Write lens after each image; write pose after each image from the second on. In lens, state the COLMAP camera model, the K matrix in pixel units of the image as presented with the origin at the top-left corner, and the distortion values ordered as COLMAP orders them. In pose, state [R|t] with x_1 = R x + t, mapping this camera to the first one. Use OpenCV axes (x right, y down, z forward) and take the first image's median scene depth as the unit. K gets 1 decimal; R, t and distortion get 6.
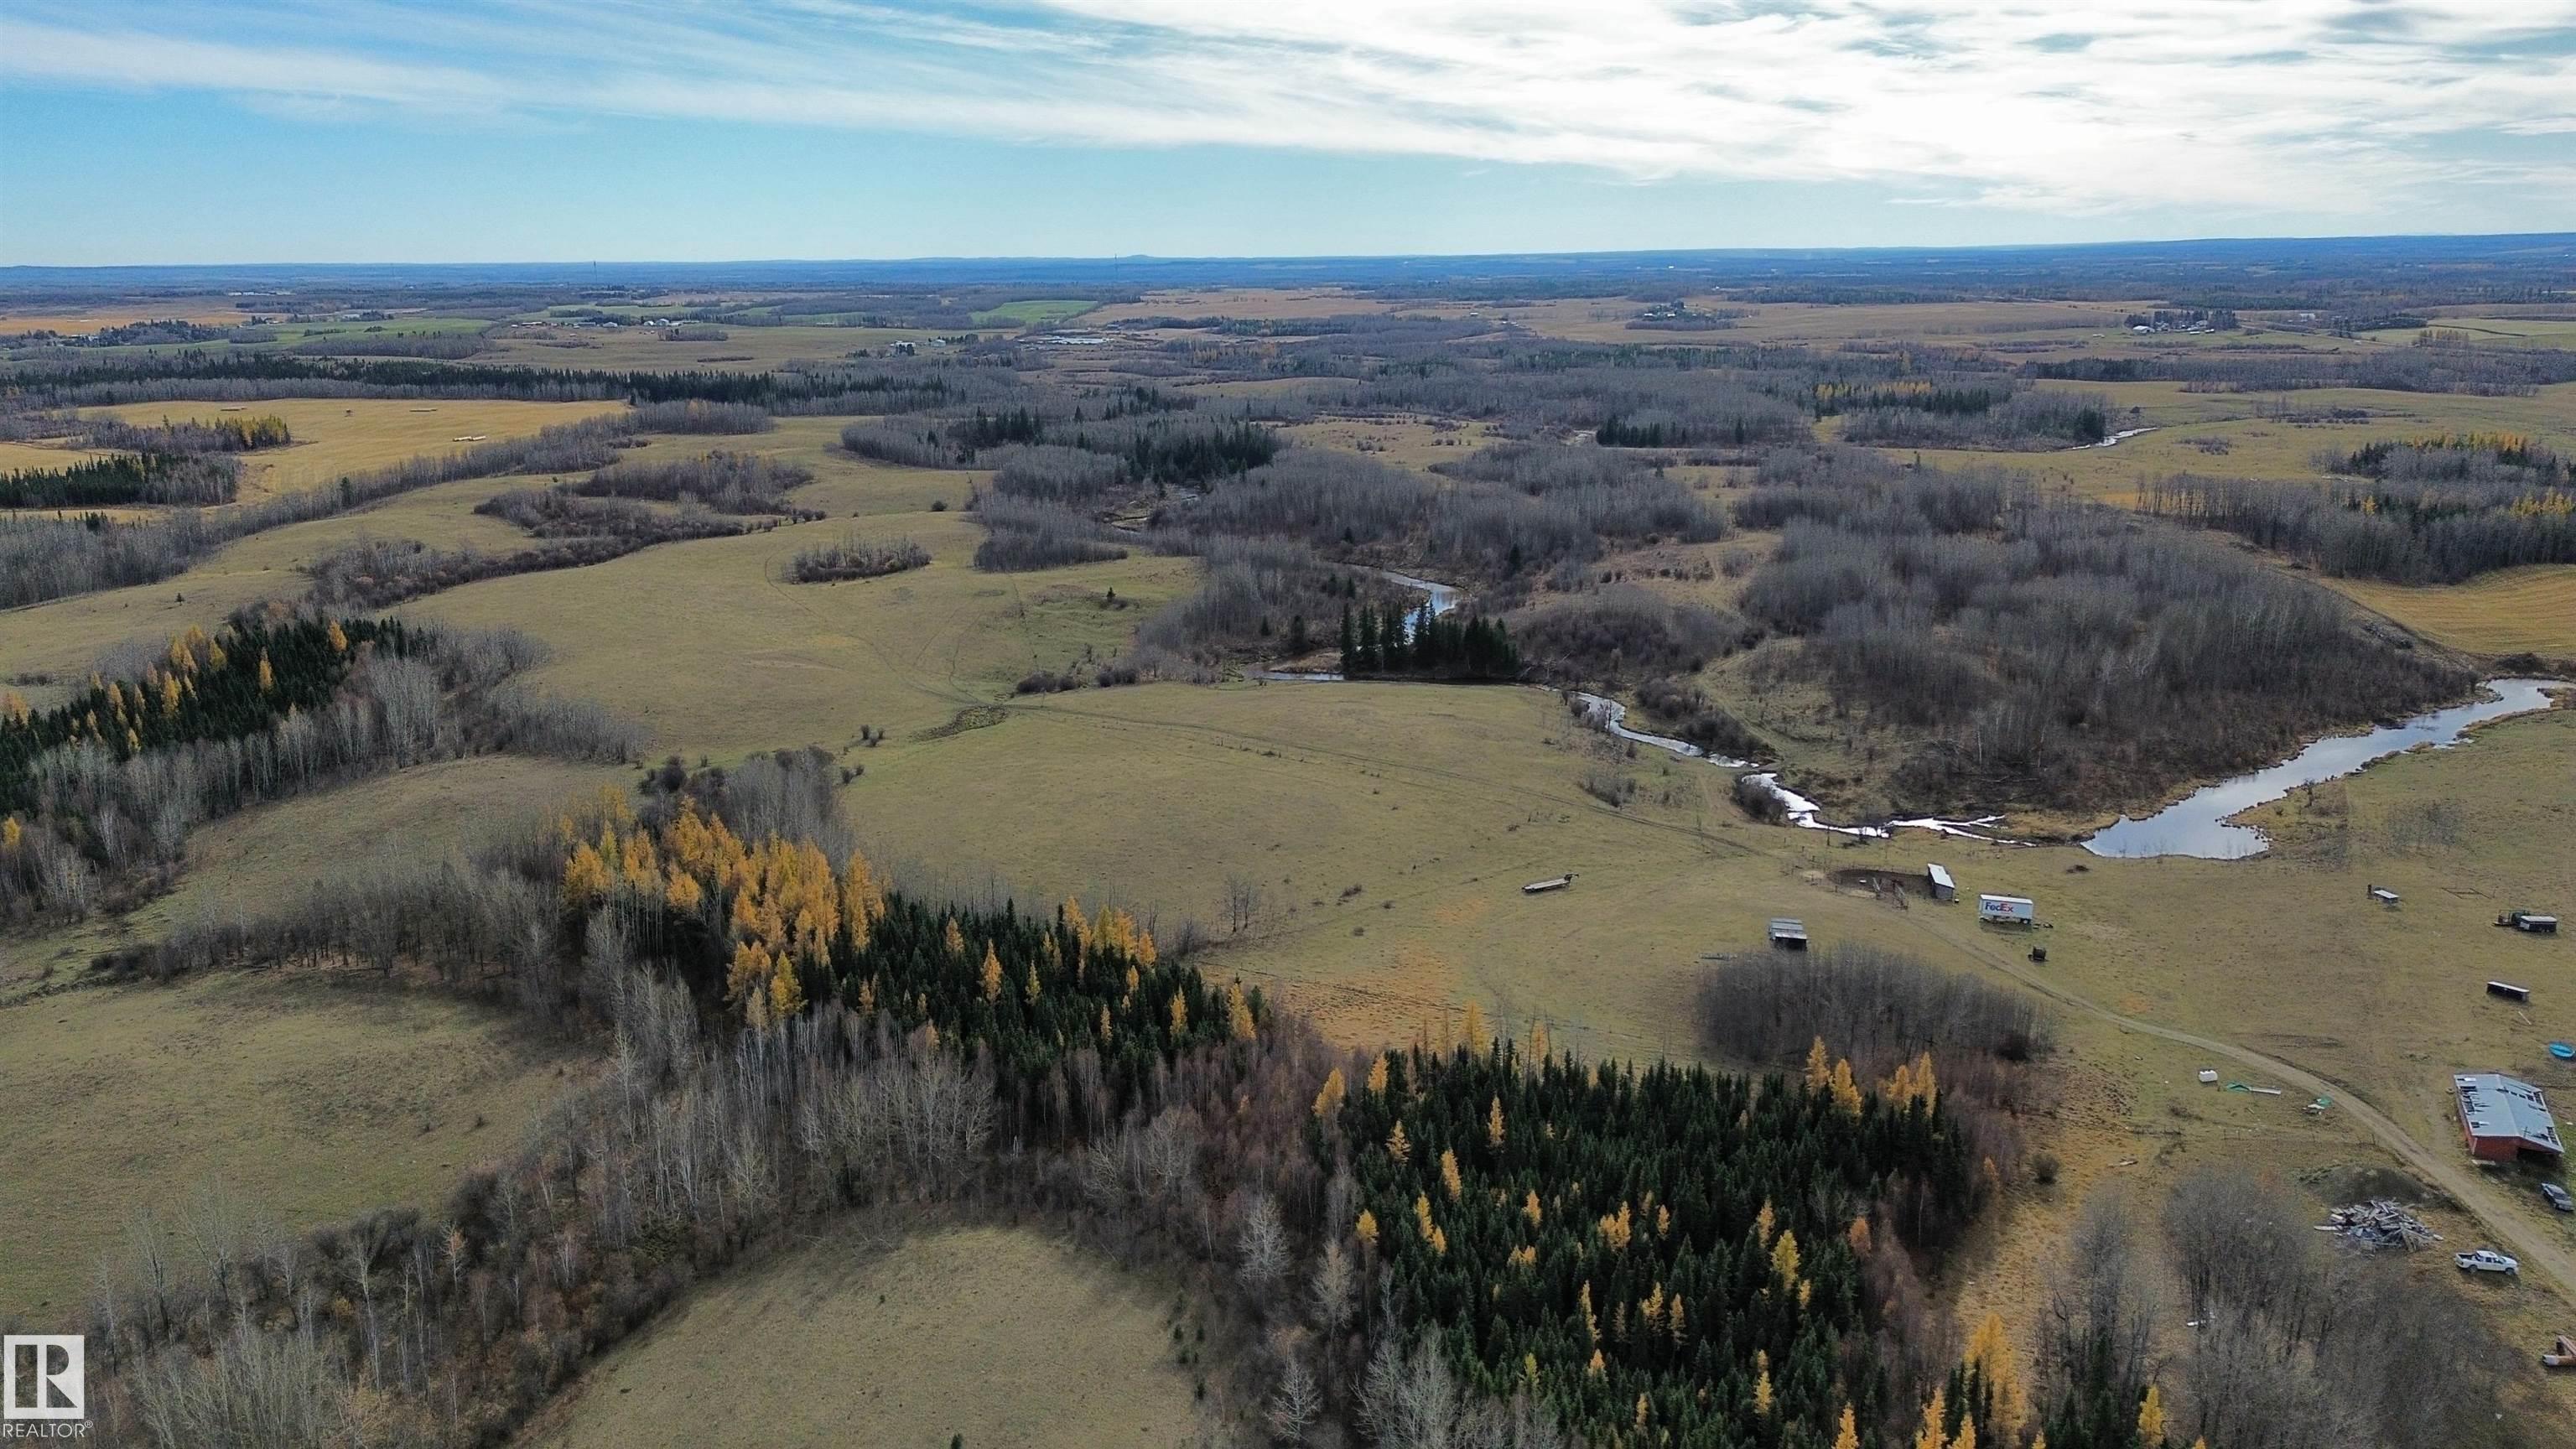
lens RADIAL K [[1836.1, 0, 1298.1], [0, 1836.1, 738.5], [0, 0, 1]] dist [0.076105, -0.071823]
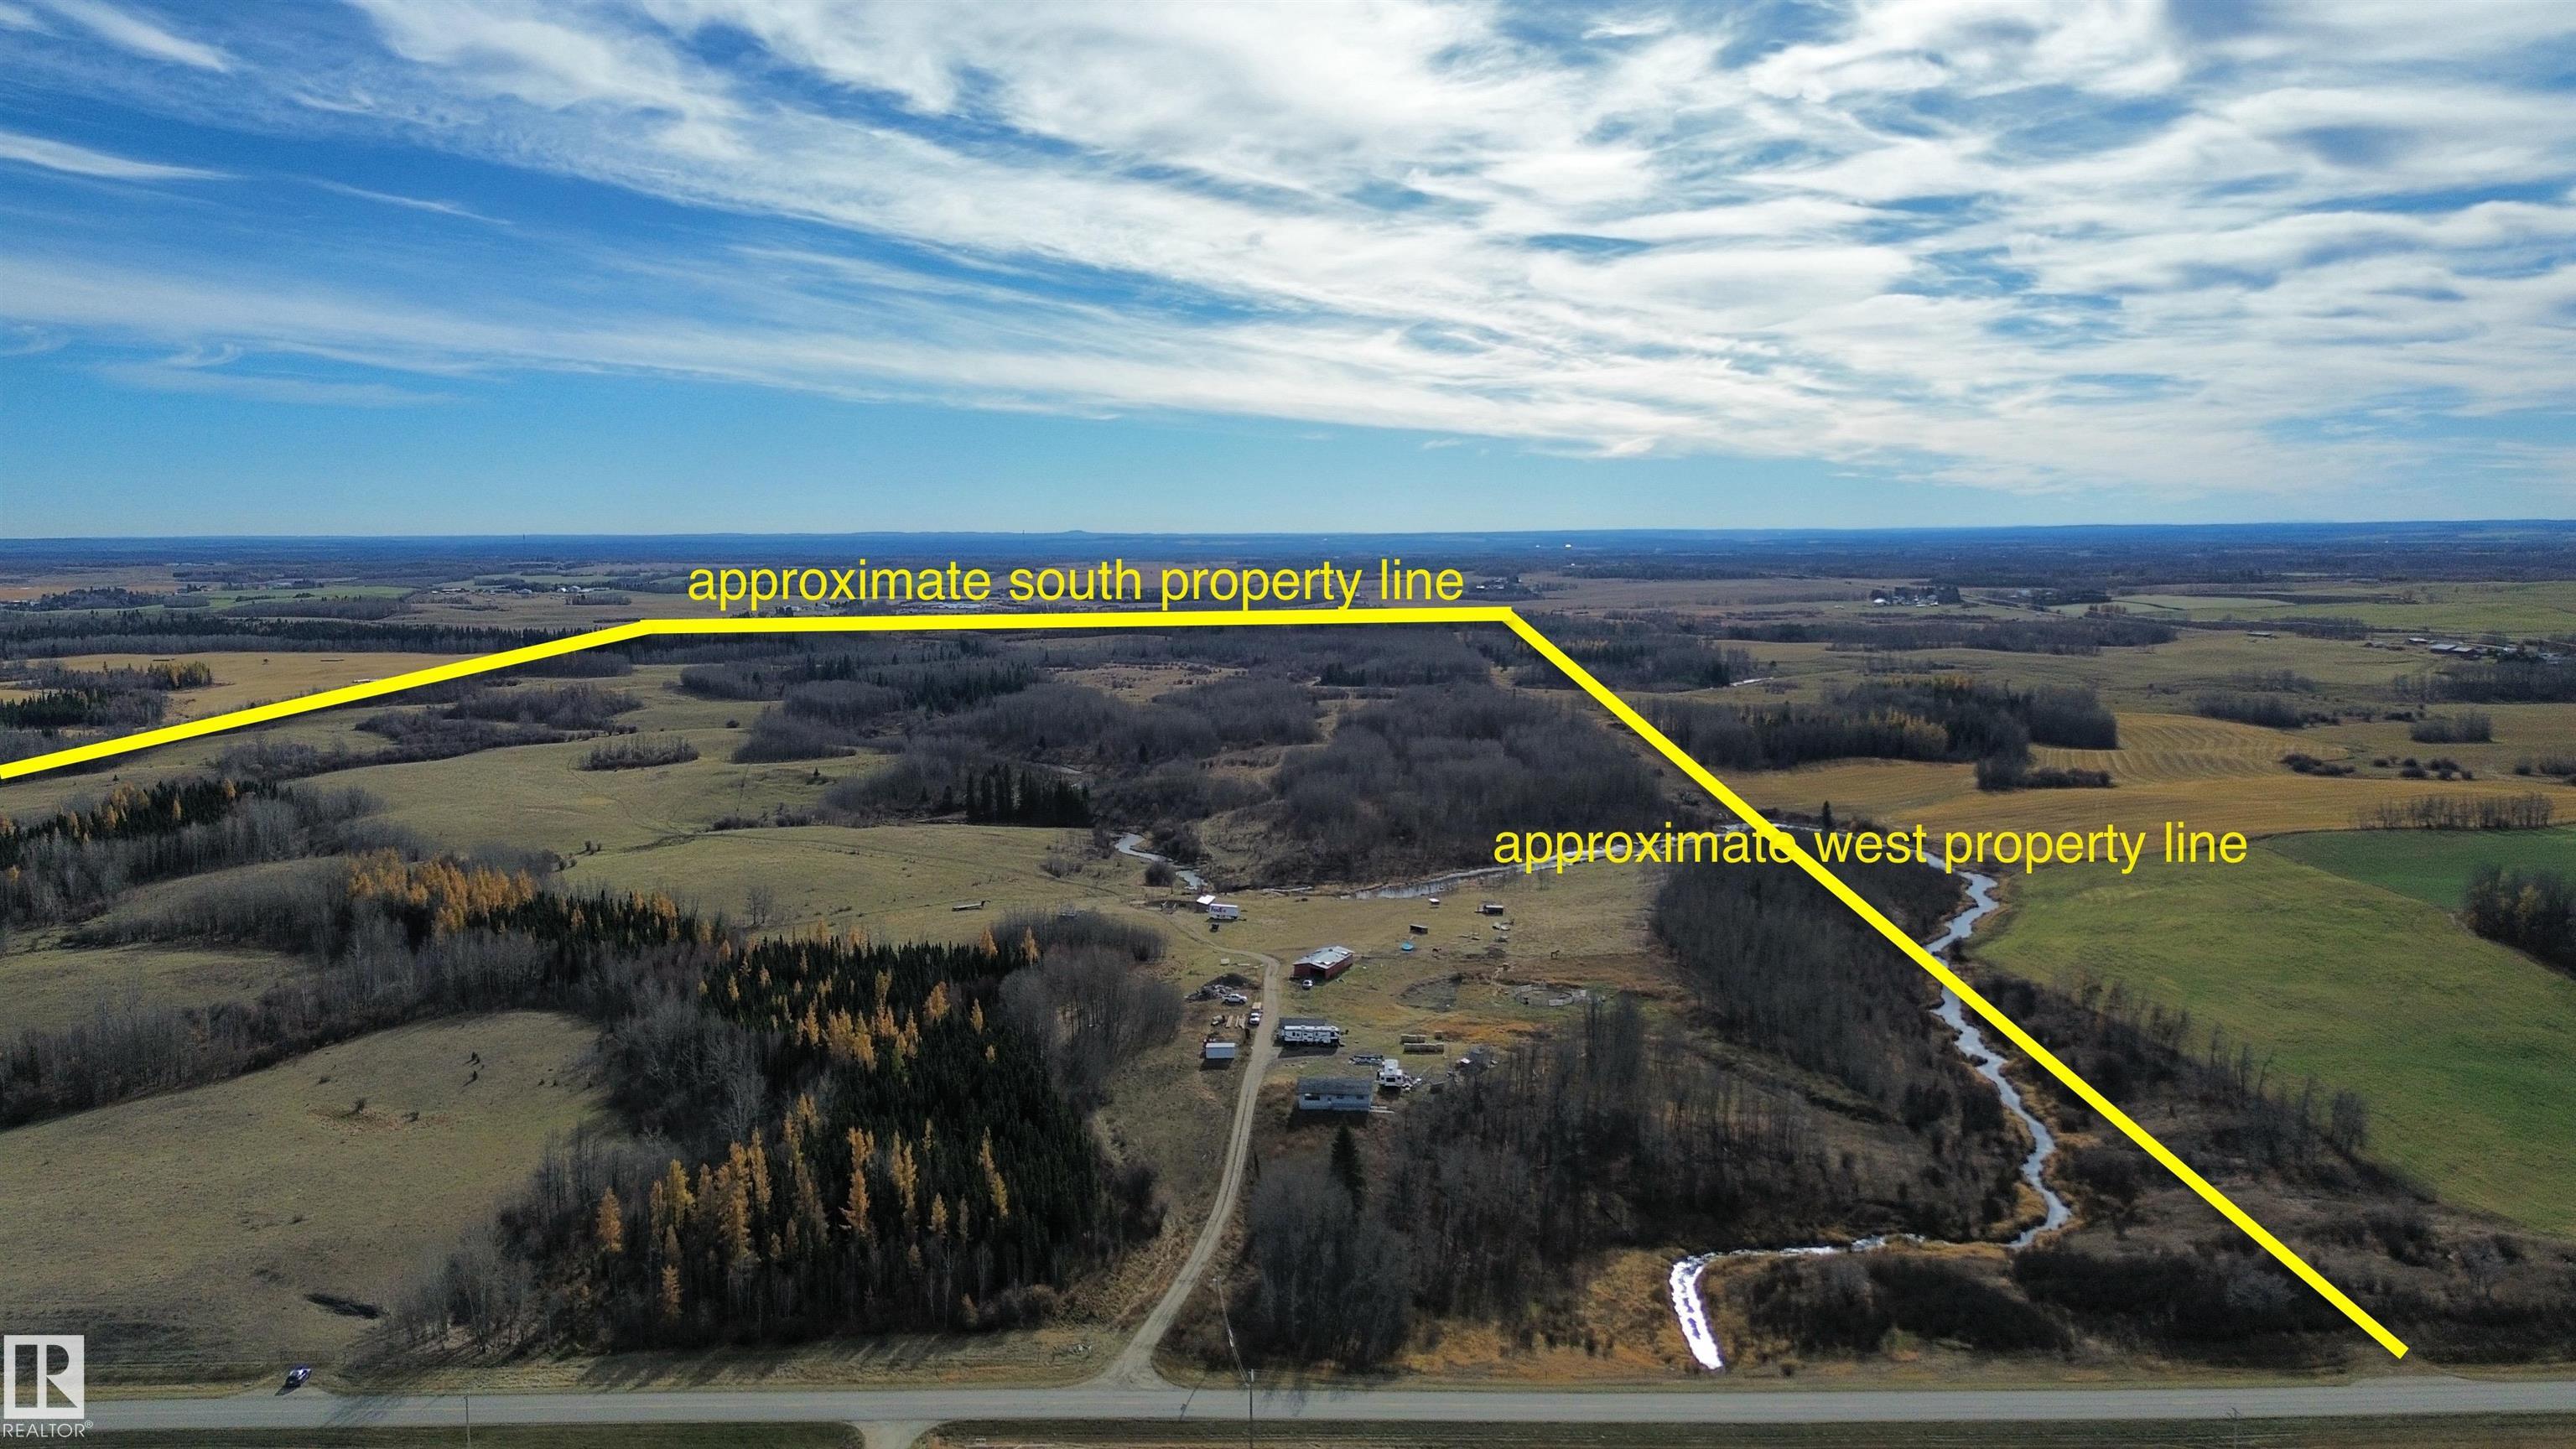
lens RADIAL K [[1836.1, 0, 1315.4], [0, 1836.1, 747.3], [0, 0, 1]] dist [0.076105, -0.071823]
pose [[0.999127, 0.000765, 0.041776, 0.084959], [0.005035, 0.990342, -0.138555, 0.037852], [-0.041478, 0.138644, 0.989473, -0.151456]]
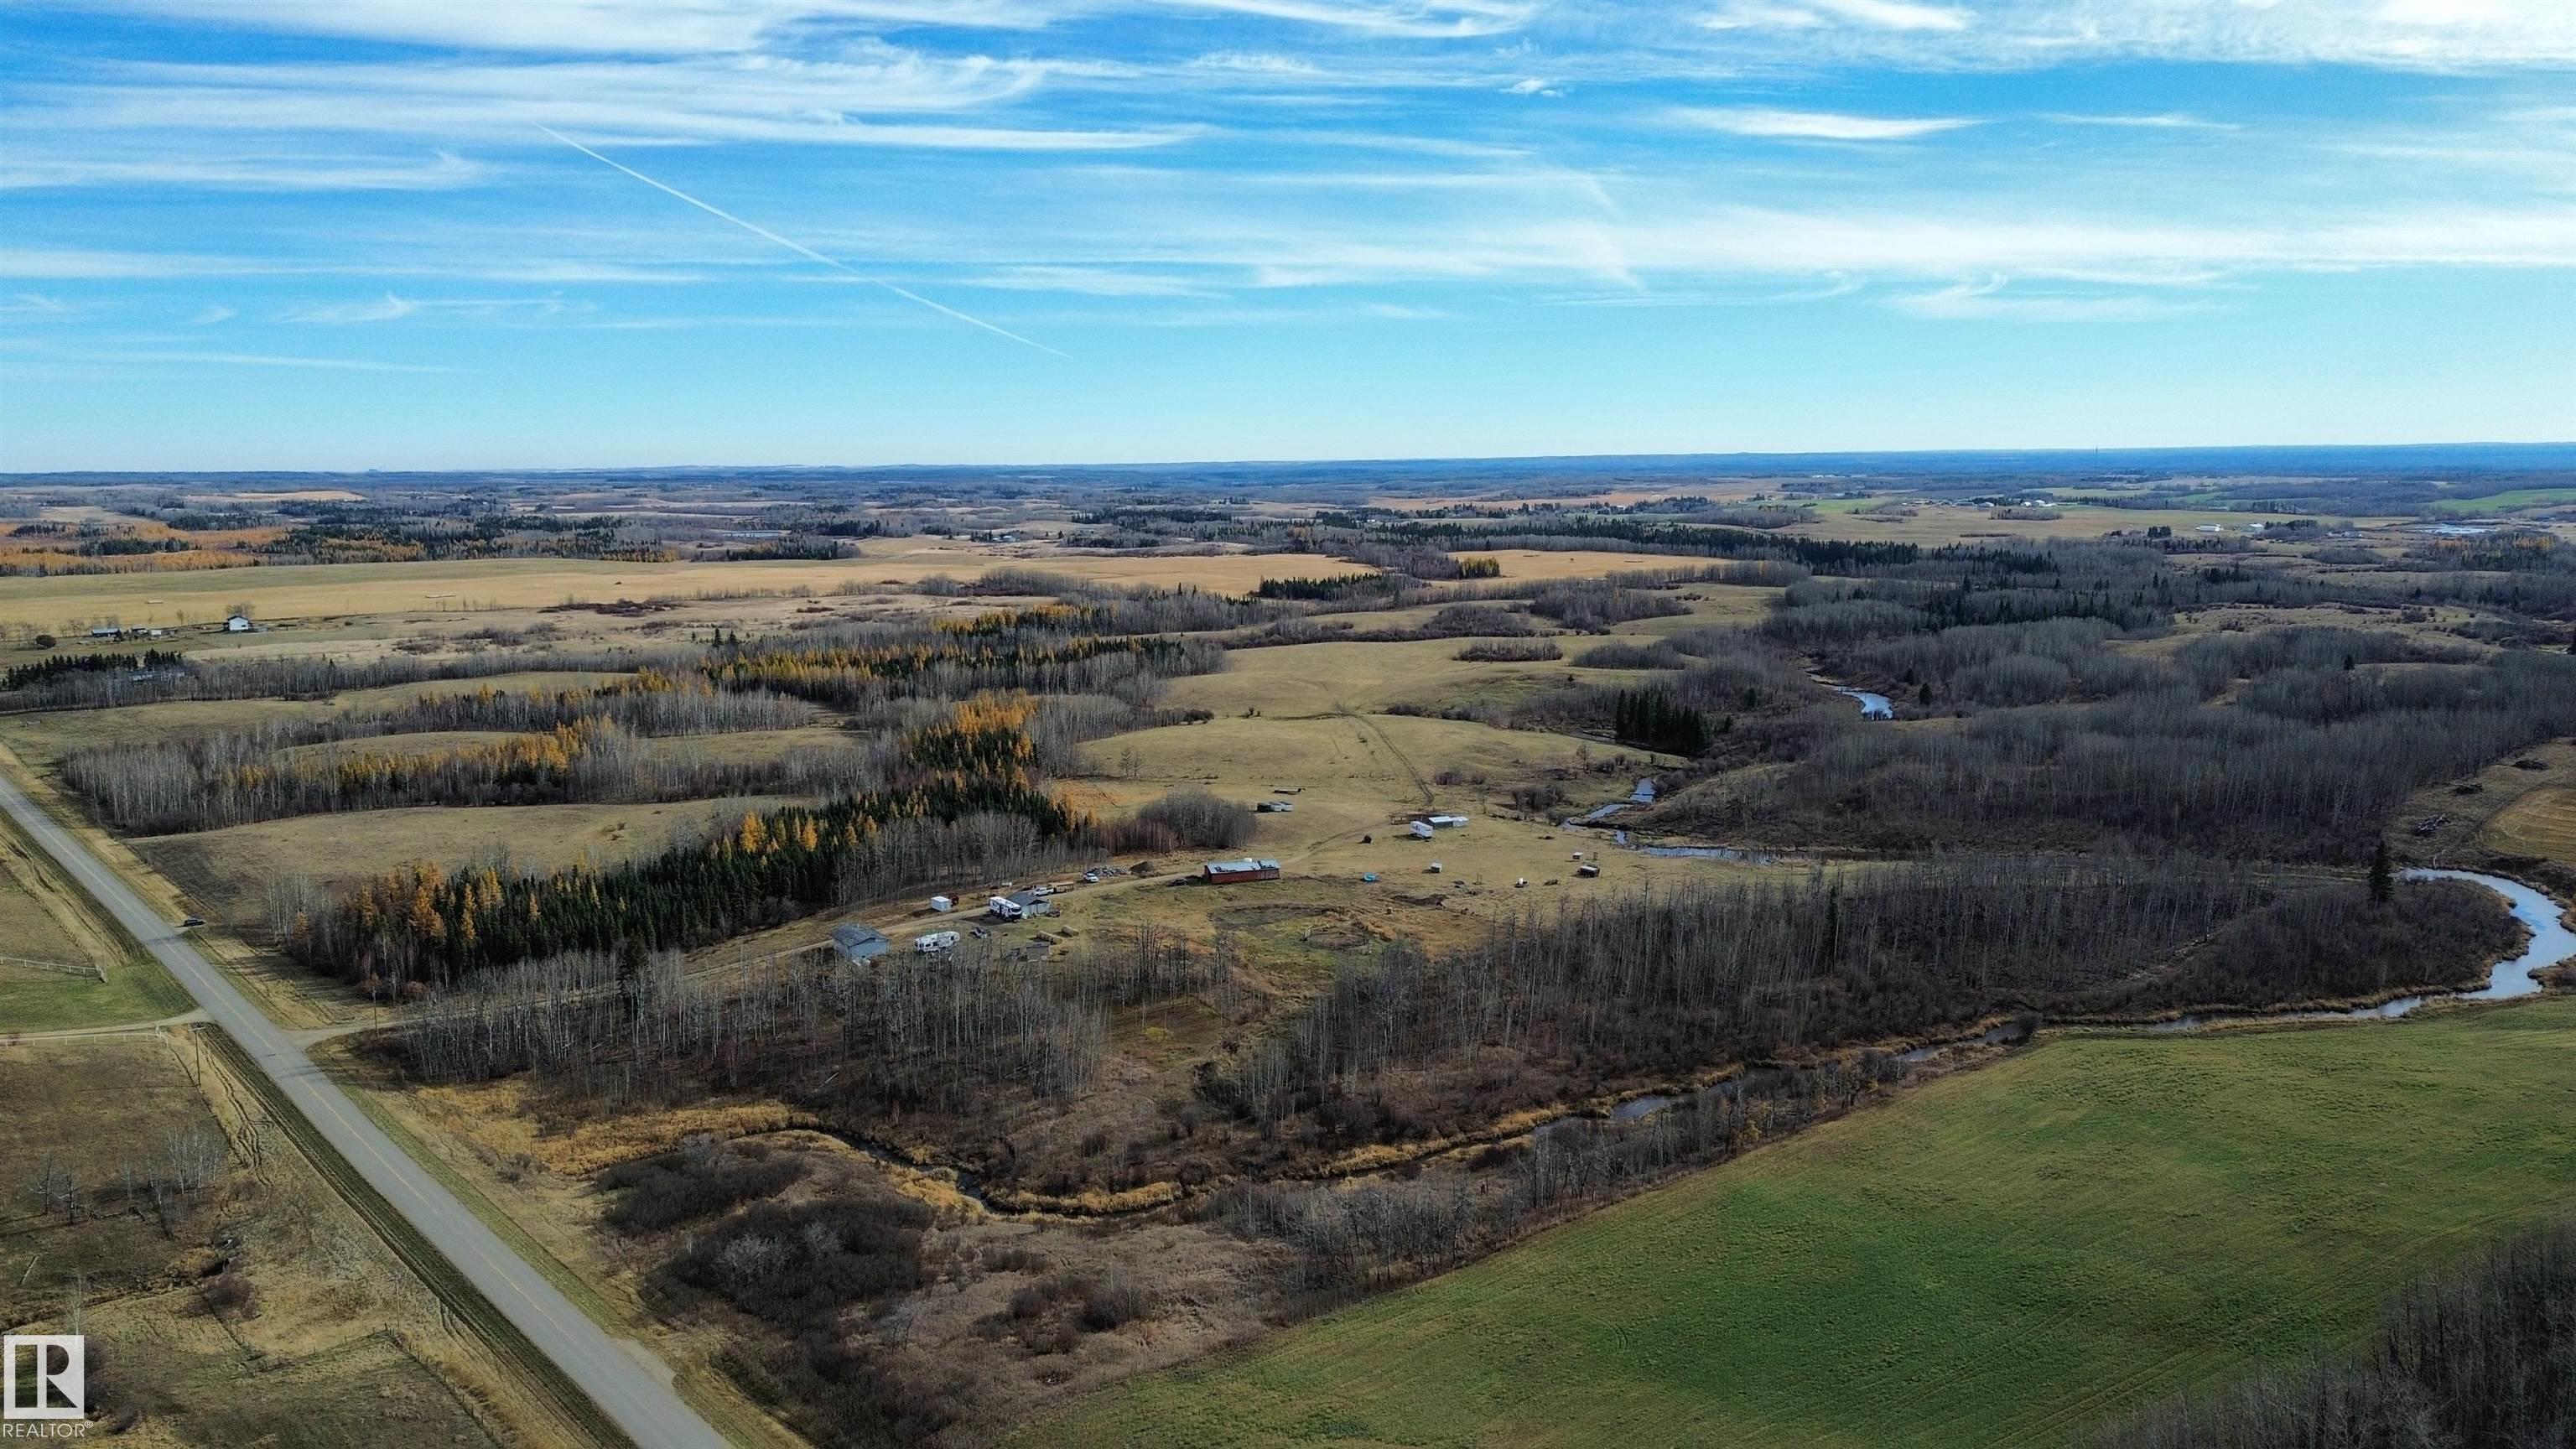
lens RADIAL K [[1836.1, 0, 1293.6], [0, 1836.1, 660.4], [0, 0, 1]] dist [0.076105, -0.071823]
pose [[0.666485, 0.089738, -0.740098, 0.337103], [-0.188986, 0.980640, -0.051285, 0.009995], [0.721167, 0.174049, 0.670541, -0.062167]]
